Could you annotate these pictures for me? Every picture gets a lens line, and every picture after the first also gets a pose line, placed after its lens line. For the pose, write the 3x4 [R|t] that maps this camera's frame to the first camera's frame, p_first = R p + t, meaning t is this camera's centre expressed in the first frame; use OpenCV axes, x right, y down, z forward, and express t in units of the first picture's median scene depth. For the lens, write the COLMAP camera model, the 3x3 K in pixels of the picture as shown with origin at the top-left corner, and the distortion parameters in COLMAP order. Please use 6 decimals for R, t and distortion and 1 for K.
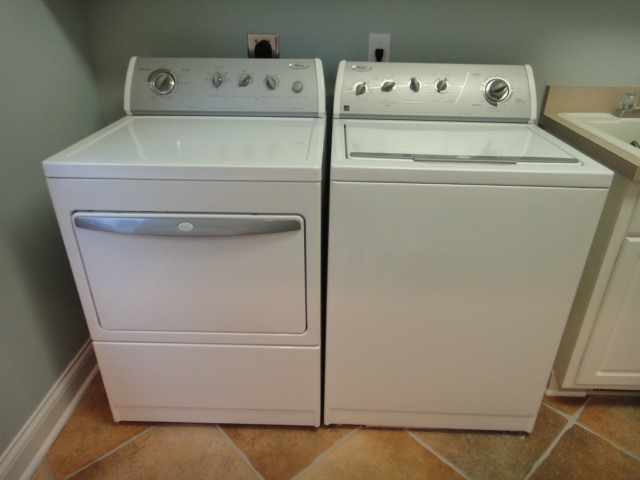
lens RADIAL K [[452.0, 0, 319.1], [0, 452.0, 233.4], [0, 0, 1]] dist [0.008961, 0.002947]
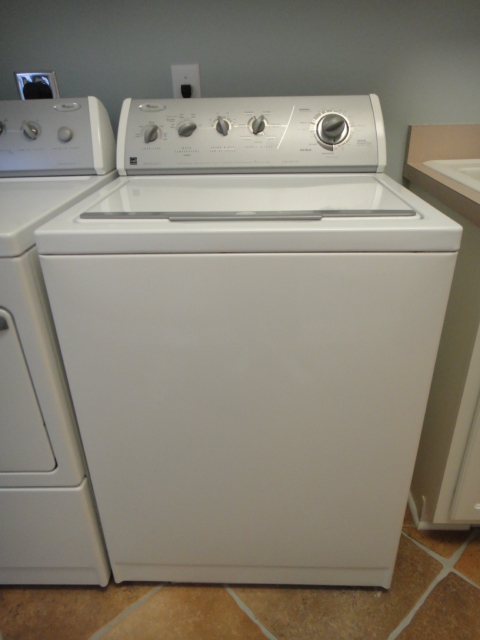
lens RADIAL K [[452.0, 0, 240.1], [0, 452.0, 322.0], [0, 0, 1]] dist [0.008961, 0.002947]
pose [[0.999332, -0.032132, -0.017422, 0.247583], [0.032273, 0.999448, 0.007873, -0.009894], [0.017159, -0.008430, 0.999817, 0.253353]]
